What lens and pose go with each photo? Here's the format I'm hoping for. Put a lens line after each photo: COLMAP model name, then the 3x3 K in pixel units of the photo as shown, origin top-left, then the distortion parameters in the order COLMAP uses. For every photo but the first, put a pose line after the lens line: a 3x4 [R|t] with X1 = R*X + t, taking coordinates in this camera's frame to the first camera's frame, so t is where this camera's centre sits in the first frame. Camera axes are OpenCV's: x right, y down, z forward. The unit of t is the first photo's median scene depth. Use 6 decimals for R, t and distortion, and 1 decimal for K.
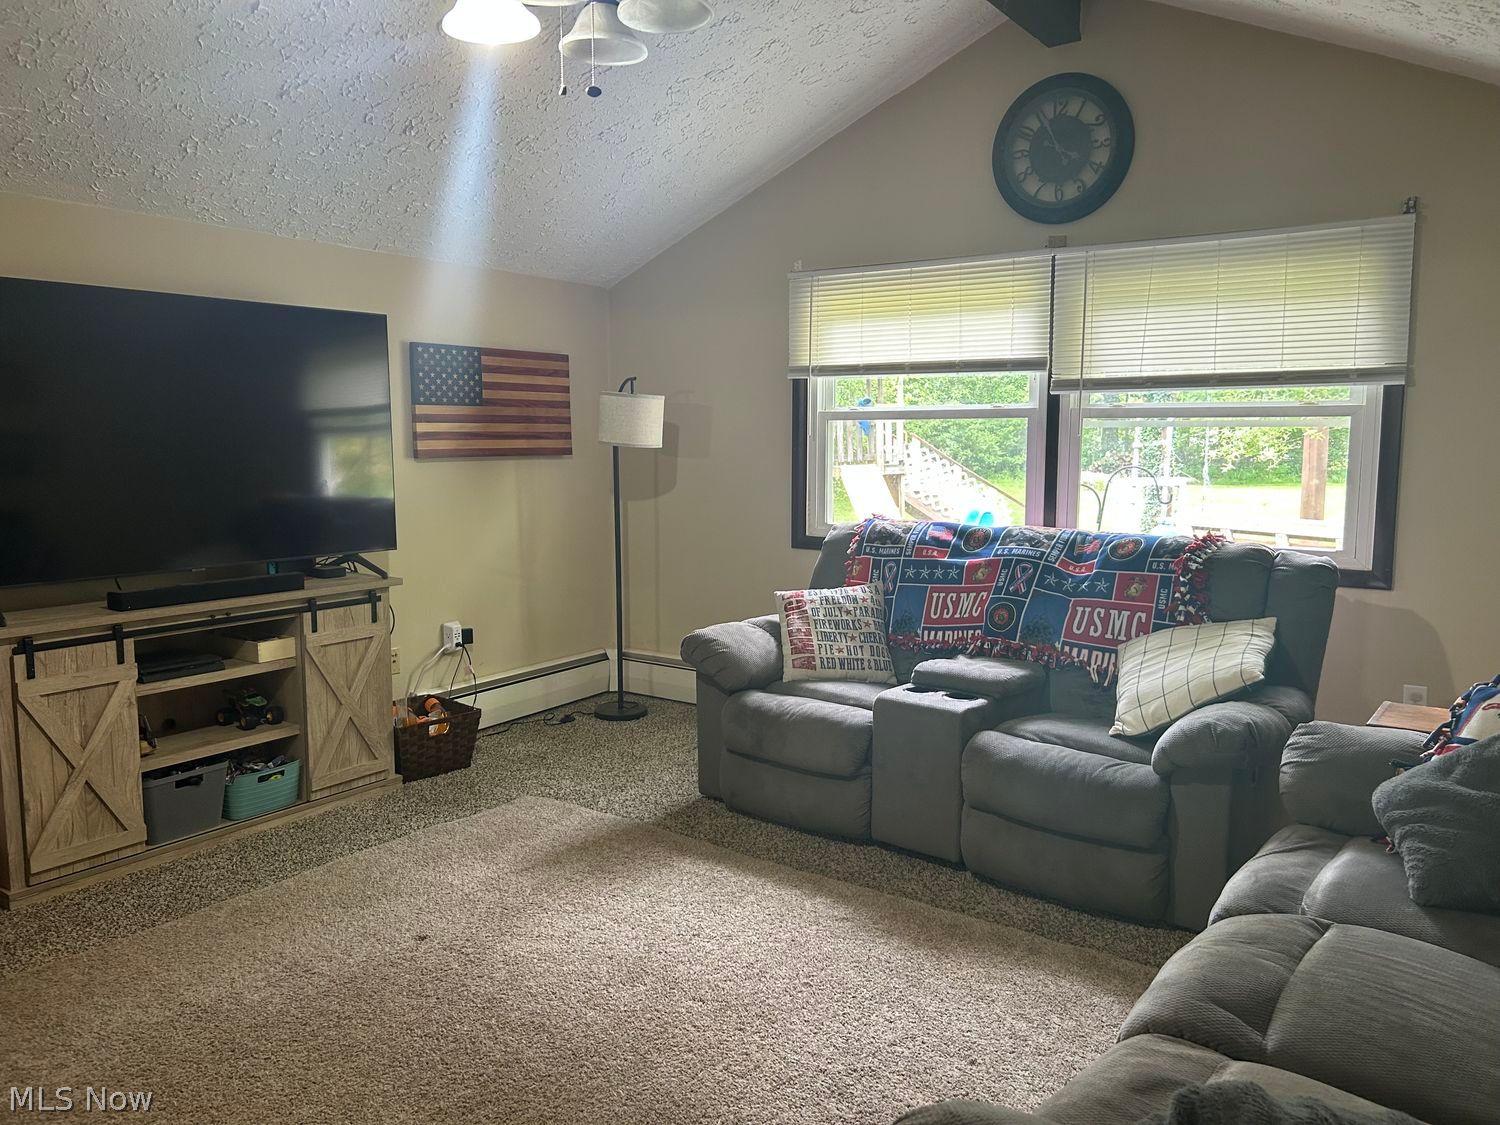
lens RADIAL K [[1133.9, 0, 741.6], [0, 1133.9, 557.7], [0, 0, 1]] dist [0.048474, -0.060901]
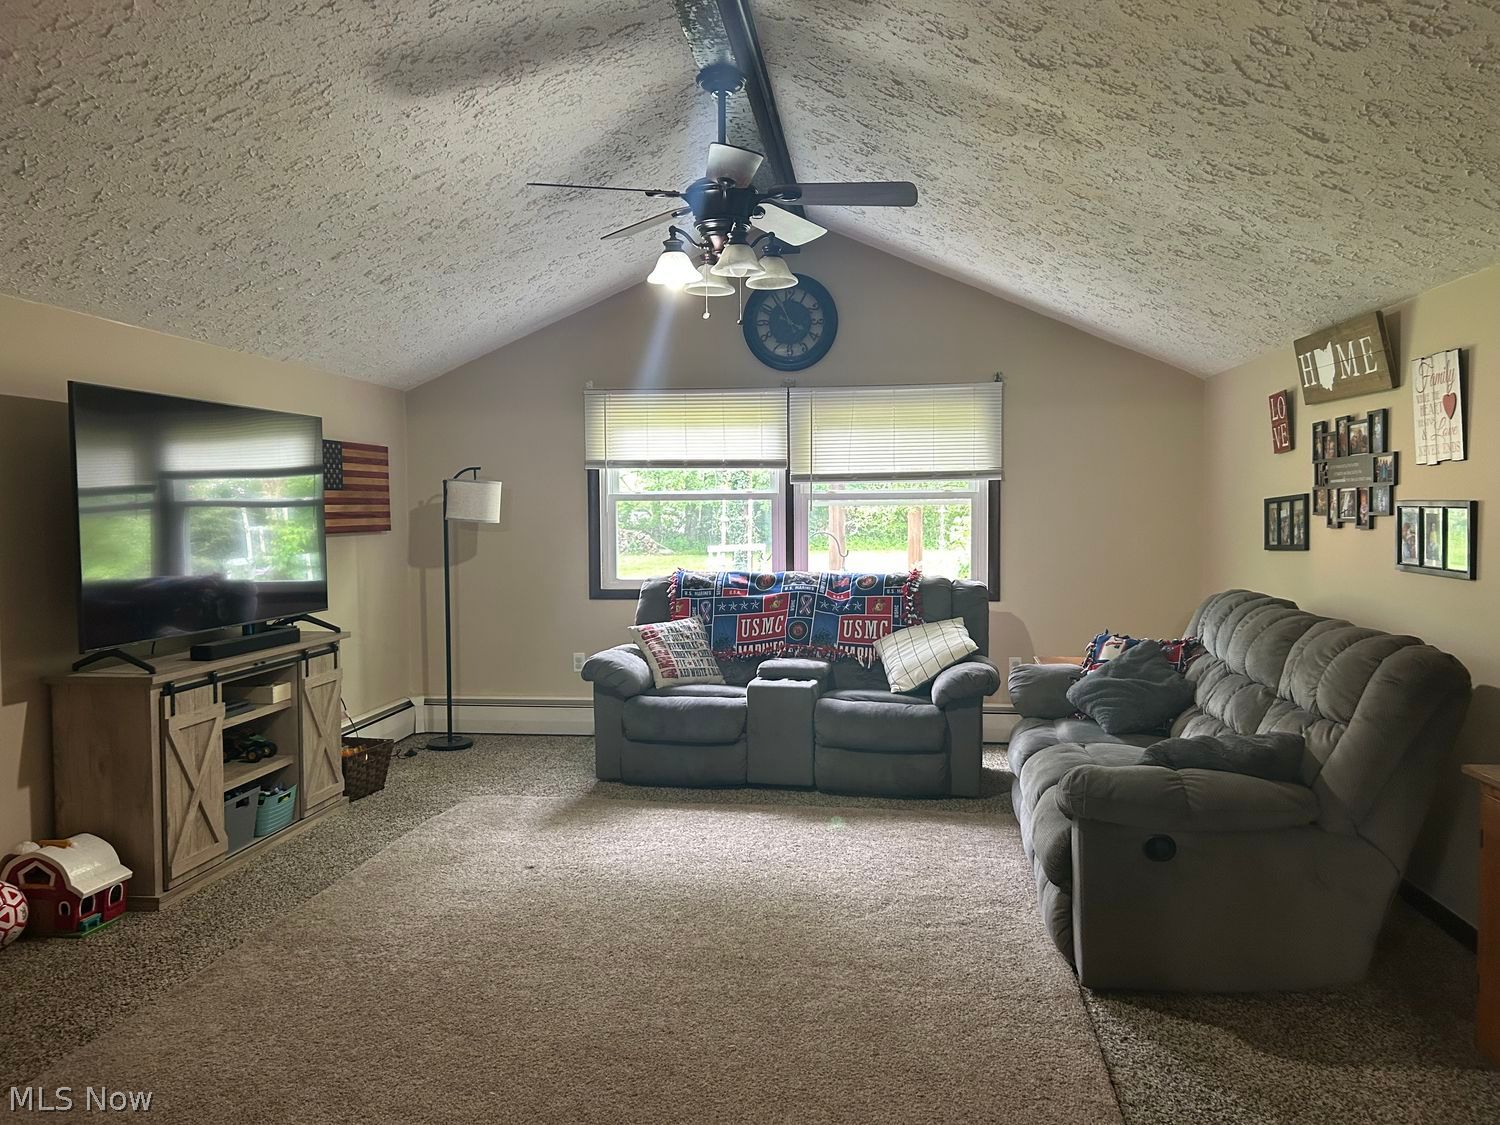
lens RADIAL K [[1133.9, 0, 739.7], [0, 1133.9, 557.9], [0, 0, 1]] dist [0.048474, -0.060901]
pose [[0.887677, -0.027238, 0.459661, -0.523770], [0.058348, 0.996856, -0.053610, 0.031458], [-0.456755, 0.074408, 0.886475, -0.302854]]
